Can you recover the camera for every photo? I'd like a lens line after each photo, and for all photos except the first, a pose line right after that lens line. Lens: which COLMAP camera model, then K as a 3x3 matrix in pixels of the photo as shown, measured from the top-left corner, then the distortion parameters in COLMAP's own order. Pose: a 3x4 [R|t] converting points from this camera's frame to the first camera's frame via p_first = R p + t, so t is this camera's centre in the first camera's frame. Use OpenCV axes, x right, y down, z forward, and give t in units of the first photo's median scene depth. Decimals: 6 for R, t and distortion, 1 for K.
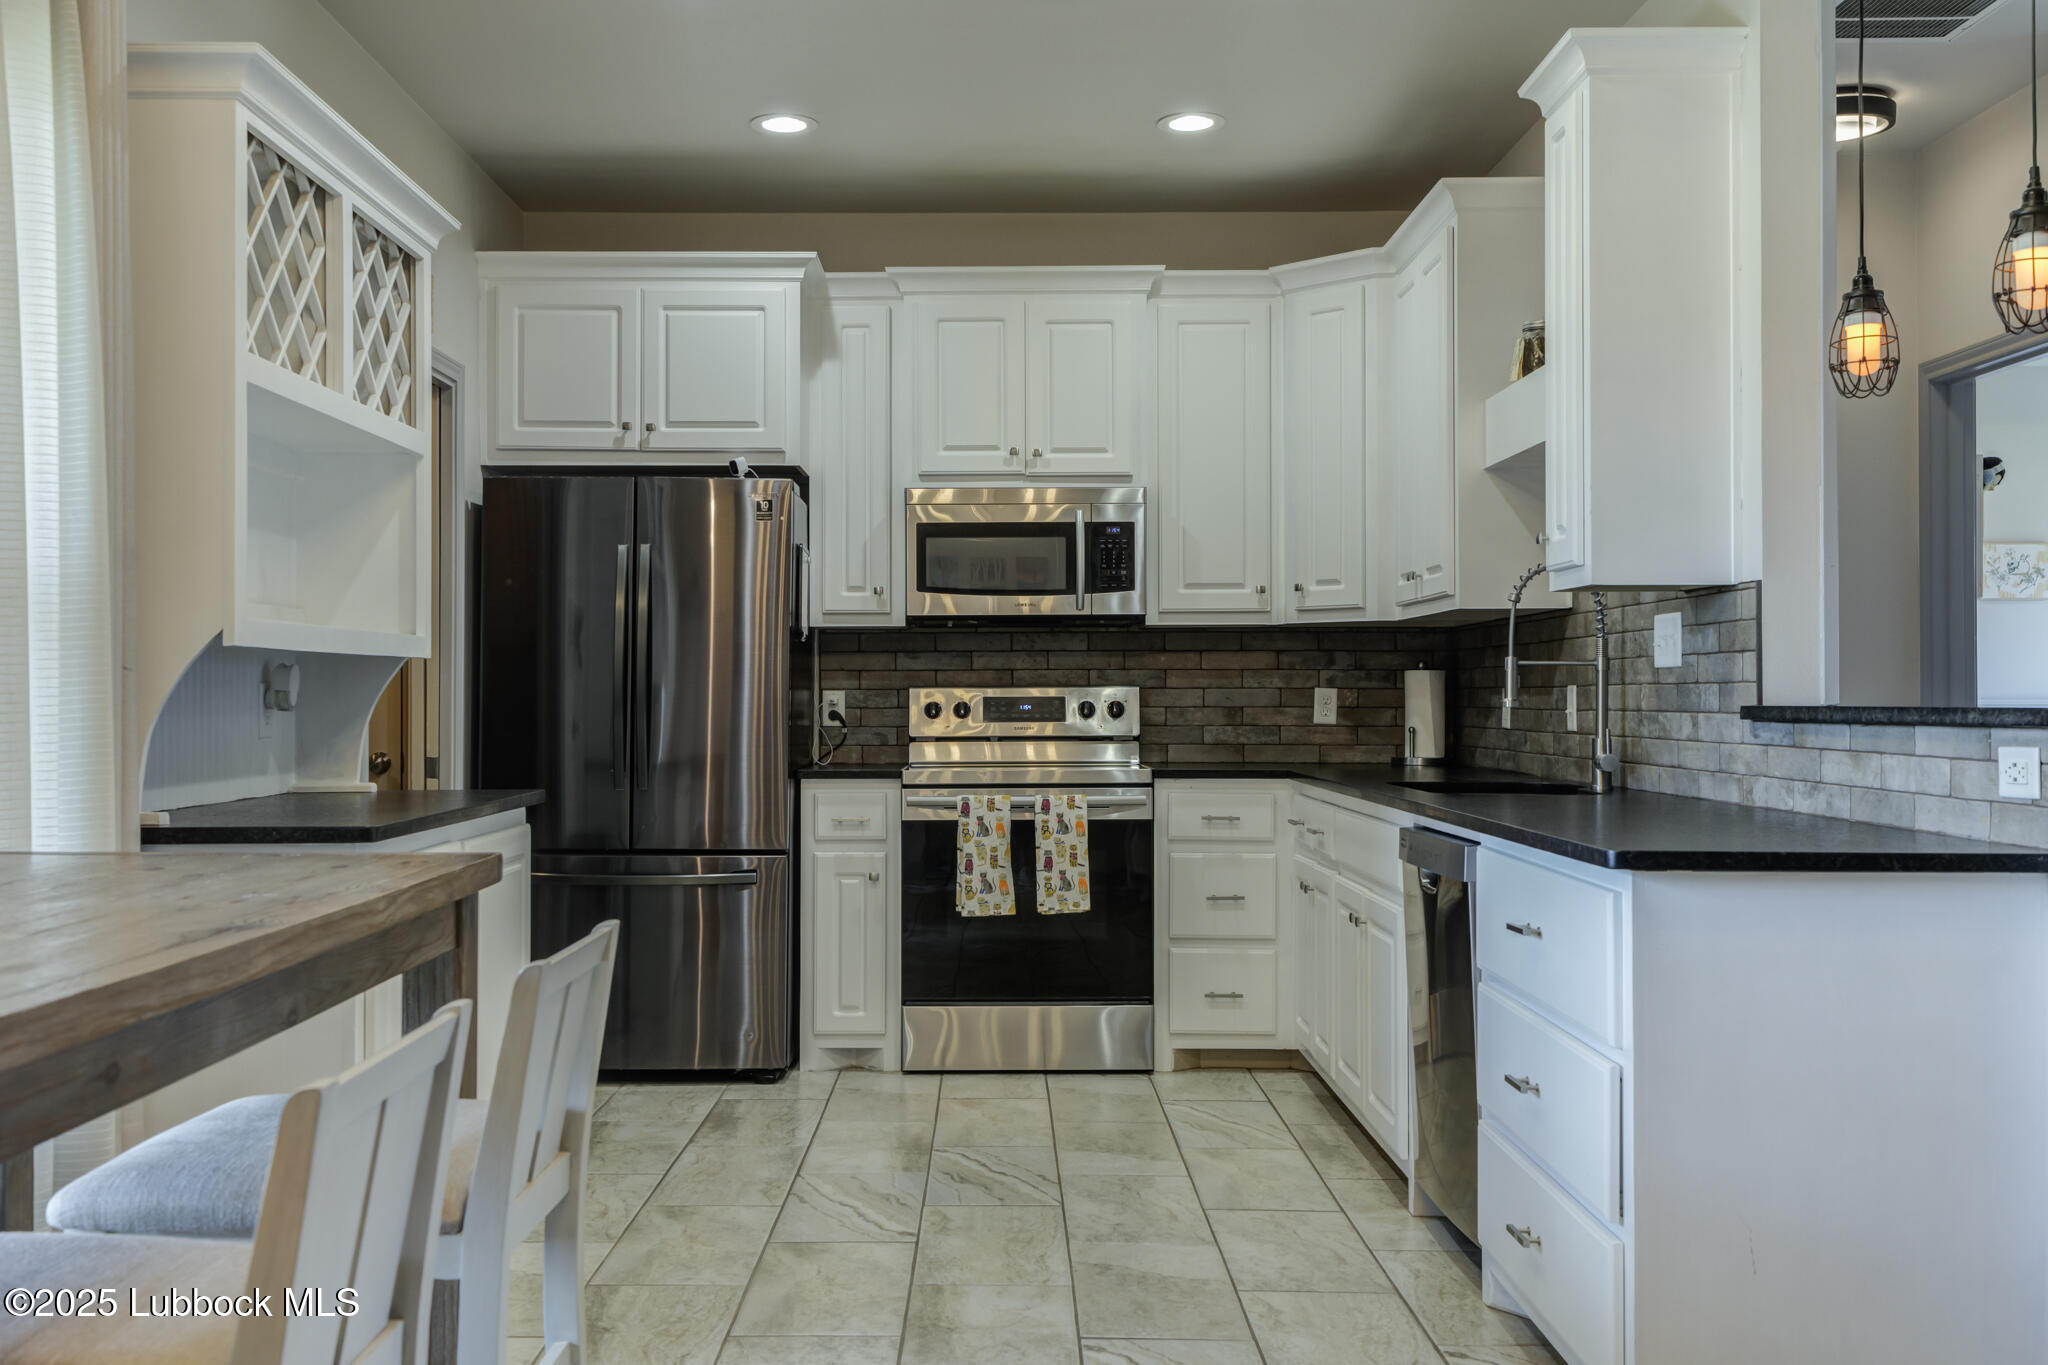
lens RADIAL K [[2038.1, 0, 995.5], [0, 2038.1, 670.6], [0, 0, 1]] dist [0.047621, -0.013872]
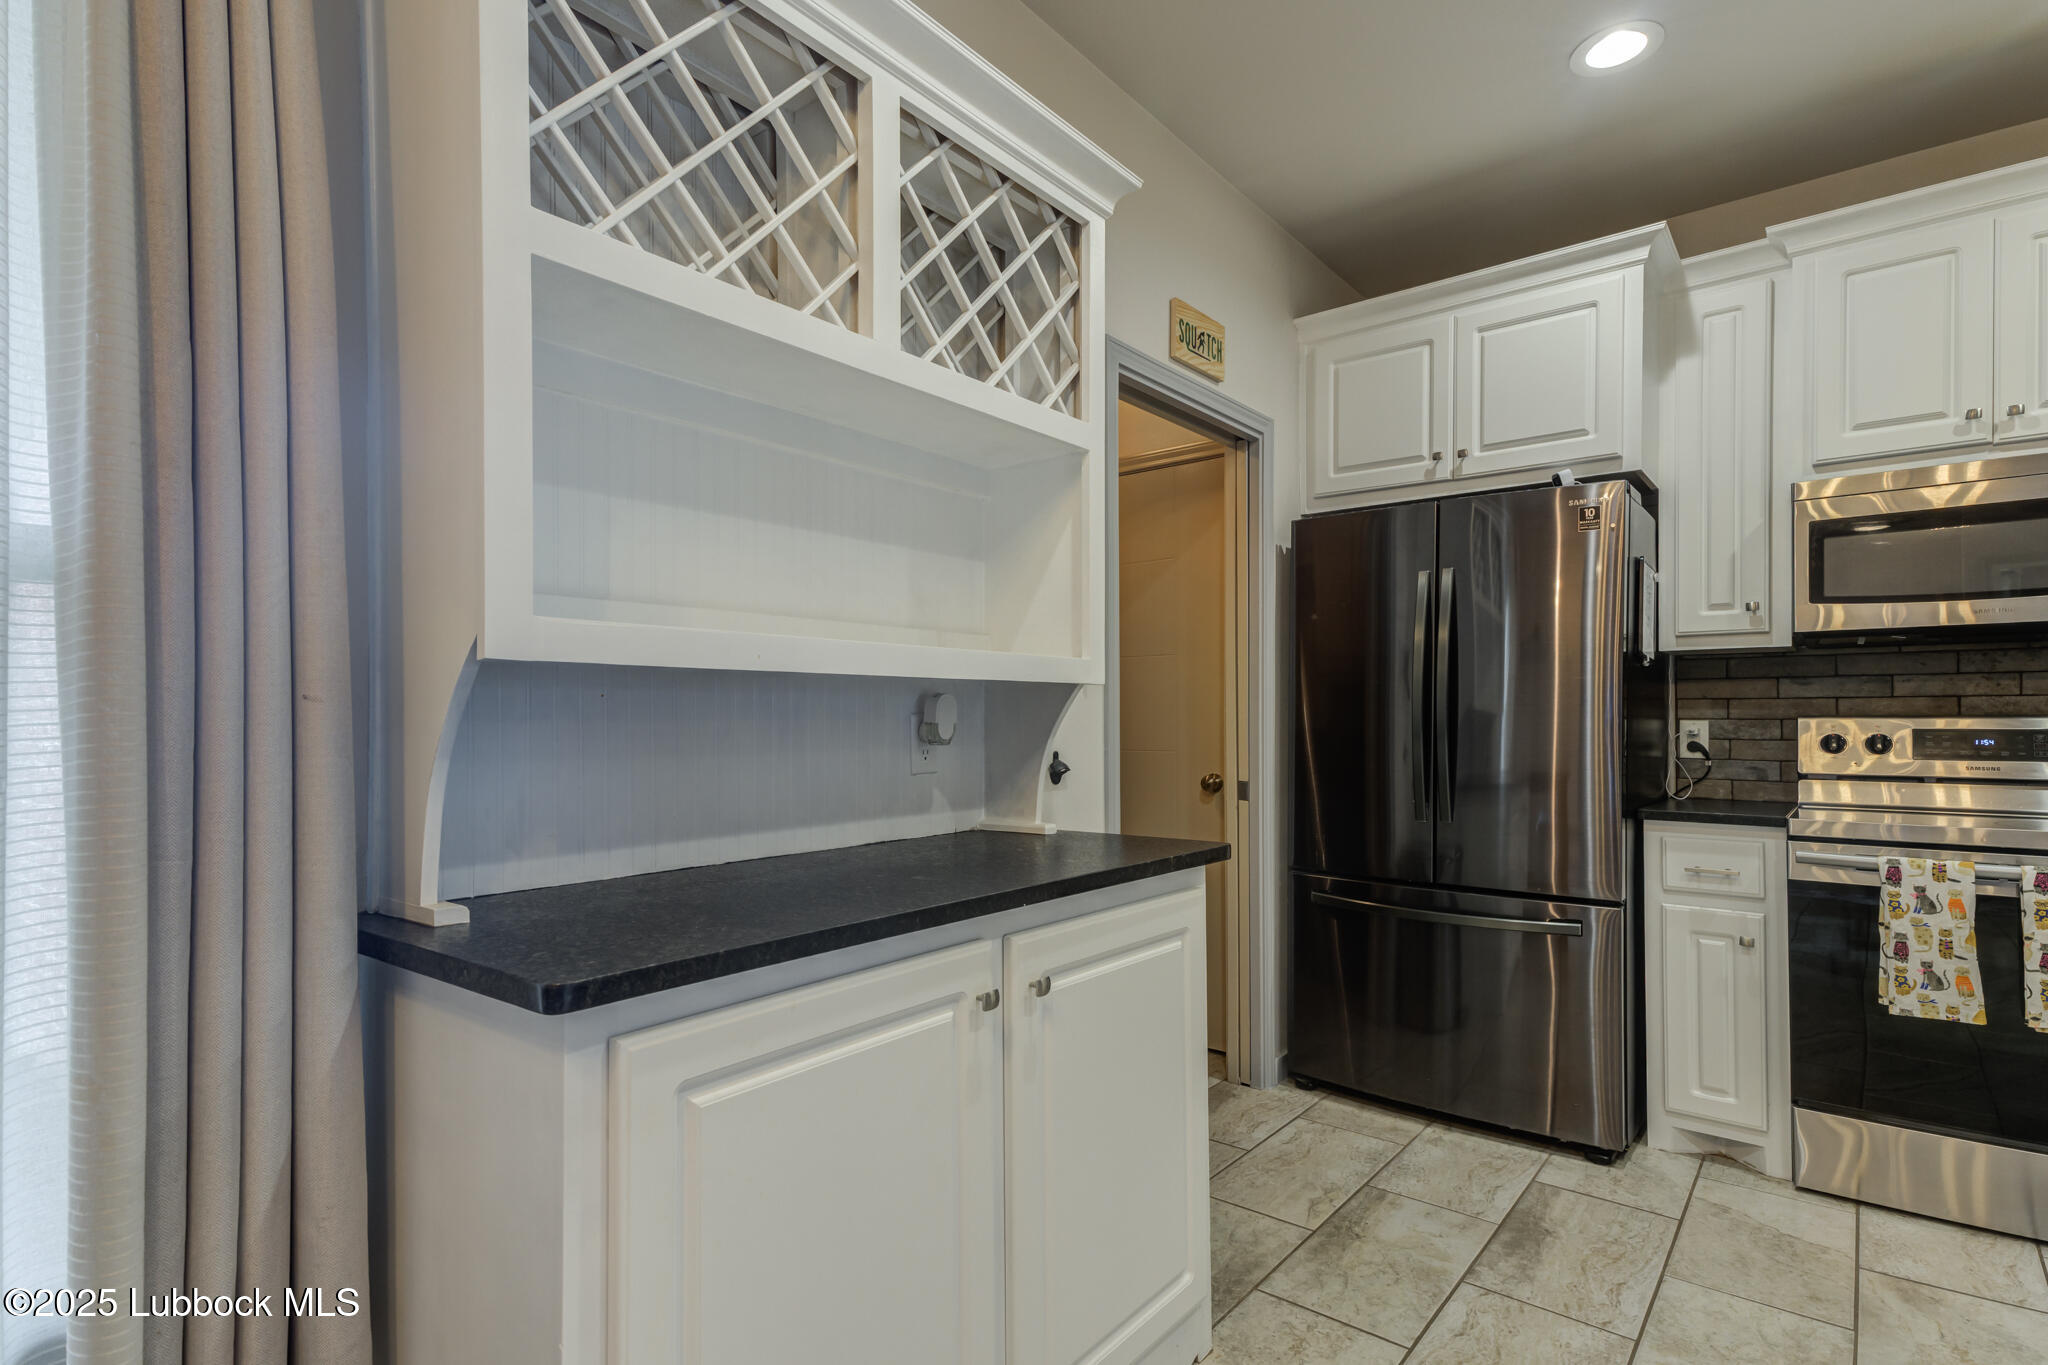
lens RADIAL K [[1031.7, 0, 1012.8], [0, 1031.7, 707.2], [0, 0, 1]] dist [0.031538, -0.000902]
pose [[0.776555, -0.004031, -0.630037, -0.021462], [0.005654, 0.999984, 0.000571, 0.001923], [0.630024, -0.004006, 0.776565, 0.468803]]
